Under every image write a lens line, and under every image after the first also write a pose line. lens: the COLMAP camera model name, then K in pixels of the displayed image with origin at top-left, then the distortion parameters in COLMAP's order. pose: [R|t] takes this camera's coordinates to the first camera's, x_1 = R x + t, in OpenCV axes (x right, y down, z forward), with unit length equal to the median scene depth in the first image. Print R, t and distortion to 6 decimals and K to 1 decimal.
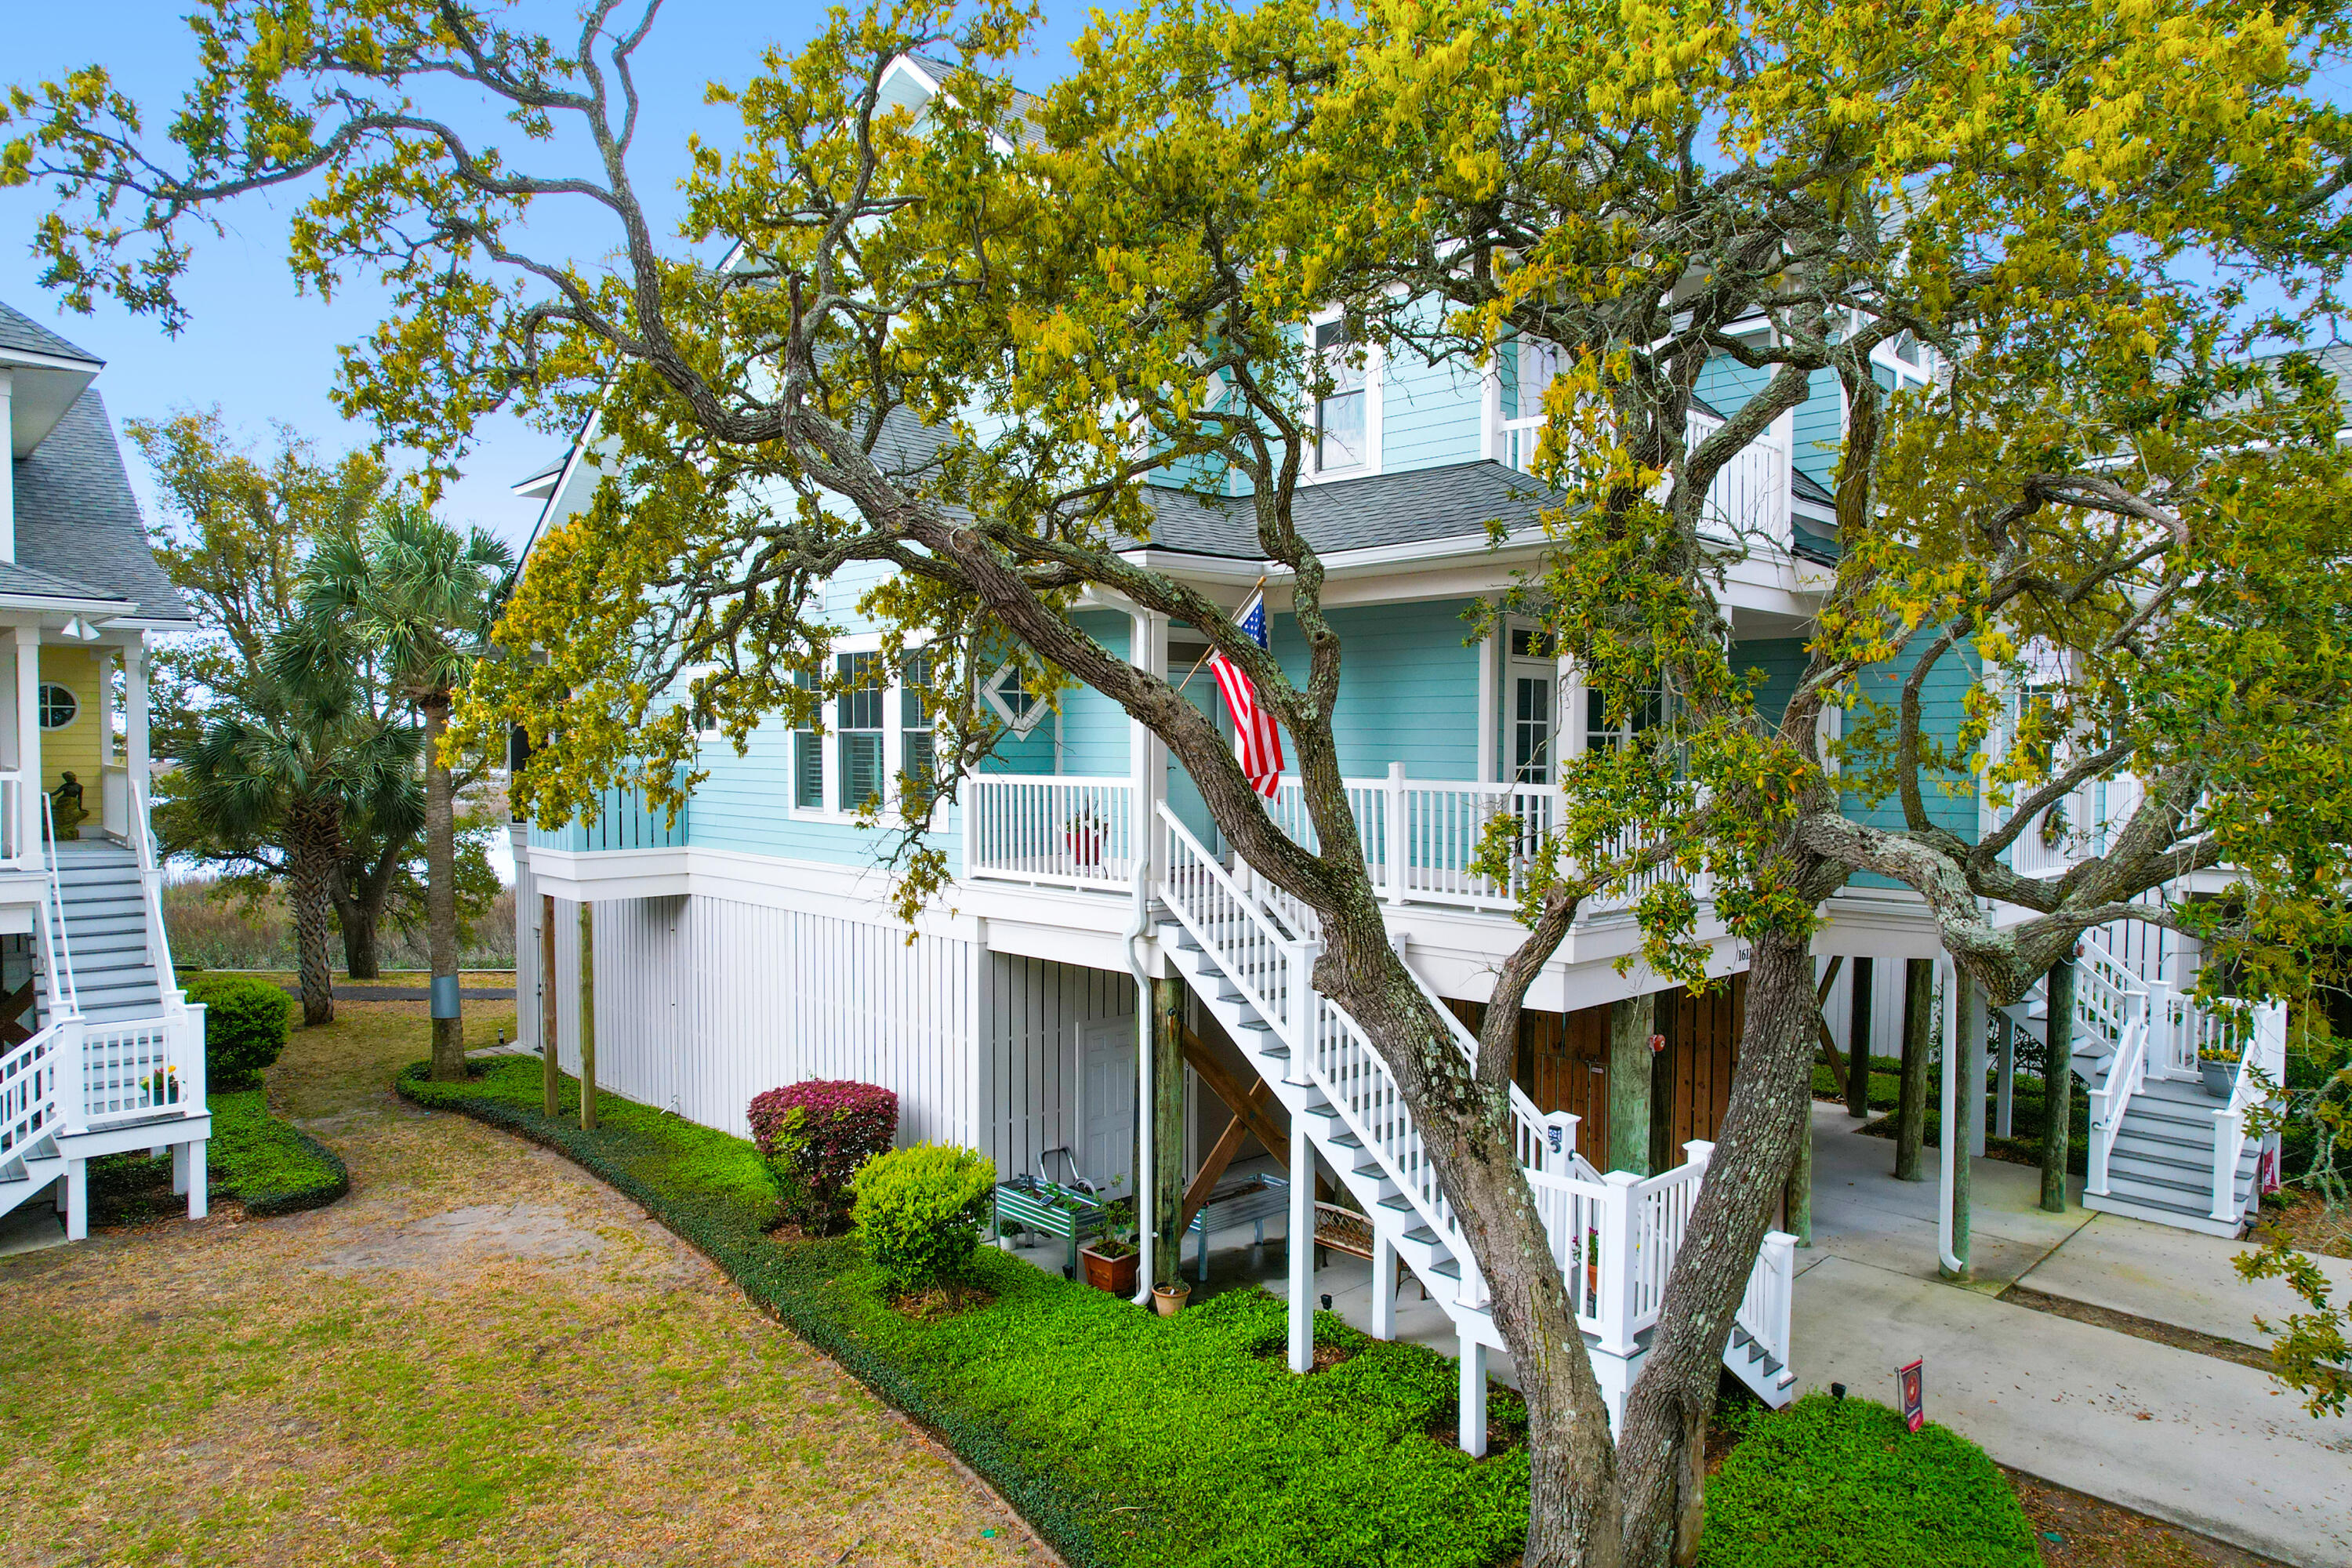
lens RADIAL K [[1472.8, 0, 1177.5], [0, 1472.8, 798.7], [0, 0, 1]] dist [-0.076376, 0.064529]
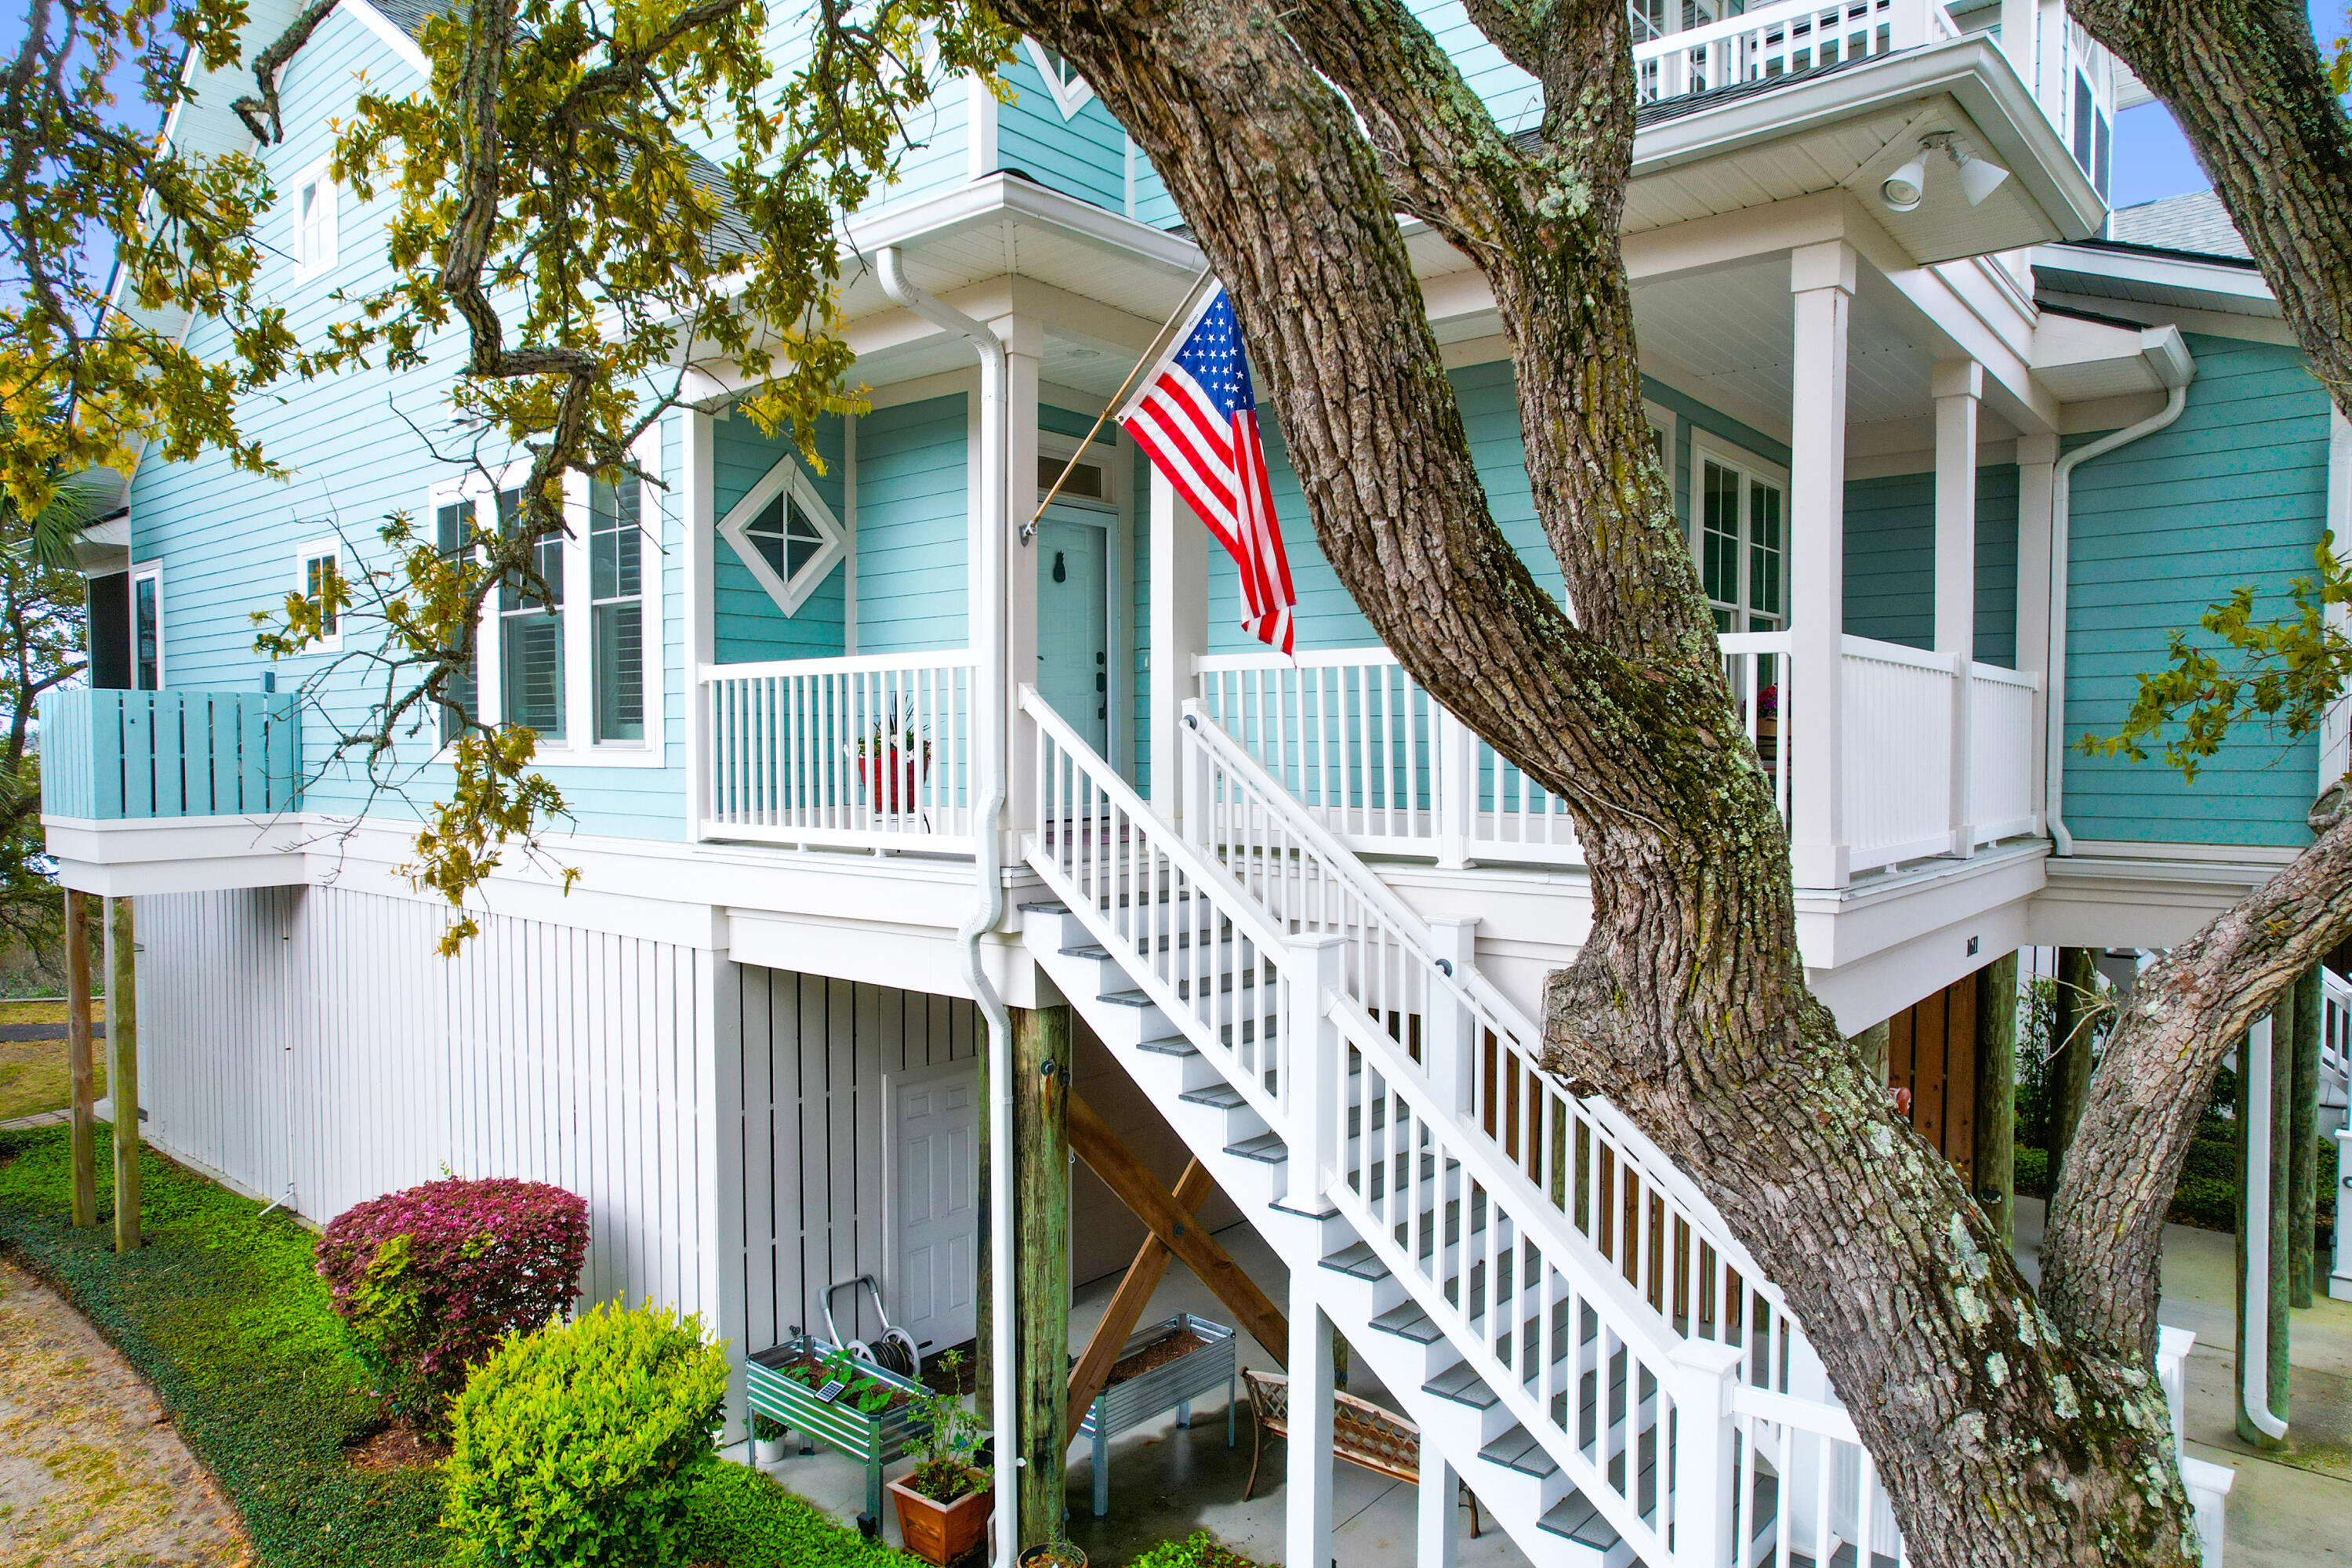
lens RADIAL K [[1478.9, 0, 1176.7], [0, 1478.9, 799.5], [0, 0, 1]] dist [-0.084043, 0.076527]
pose [[0.993540, -0.006061, 0.113317, -0.018176], [0.006212, 0.999980, -0.000978, 0.044302], [-0.113308, 0.001676, 0.993558, 0.440478]]
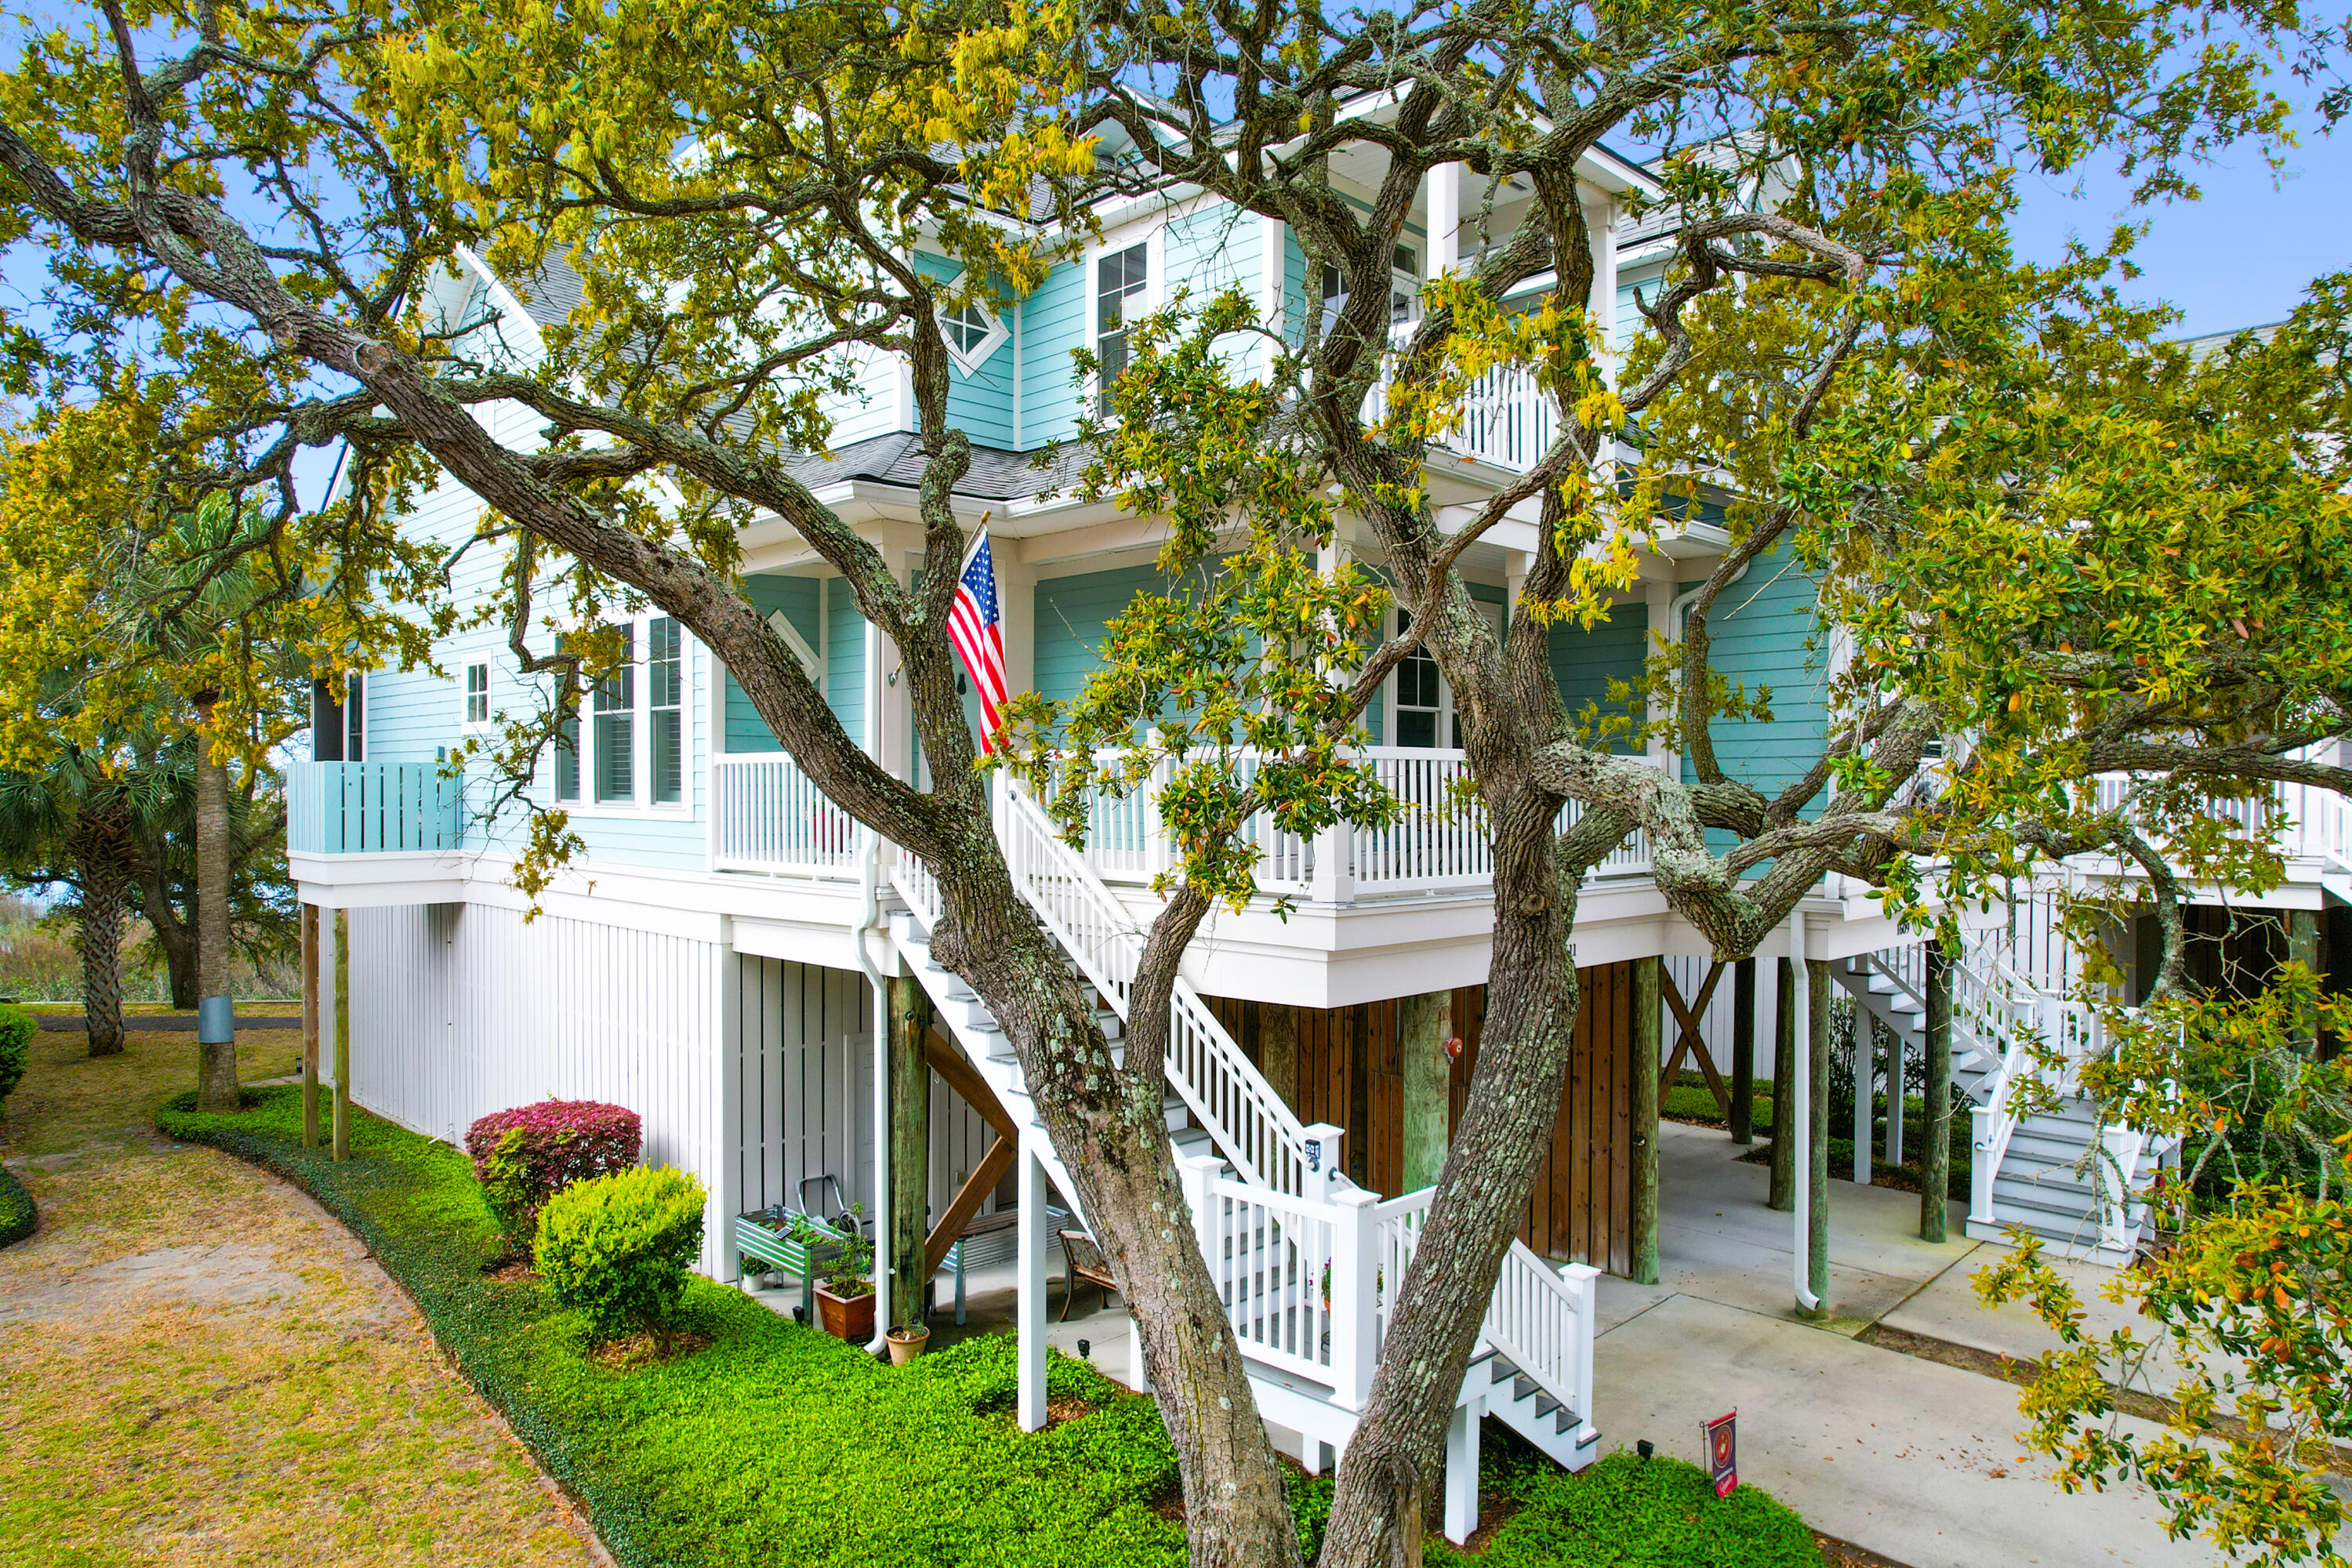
lens RADIAL K [[1478.9, 0, 1176.7], [0, 1478.9, 799.5], [0, 0, 1]] dist [-0.084043, 0.076527]
pose [[0.999713, -0.000469, 0.023960, 0.135372], [0.001167, 0.999574, -0.029148, 0.042213], [-0.023936, 0.029167, 0.999288, 0.114565]]
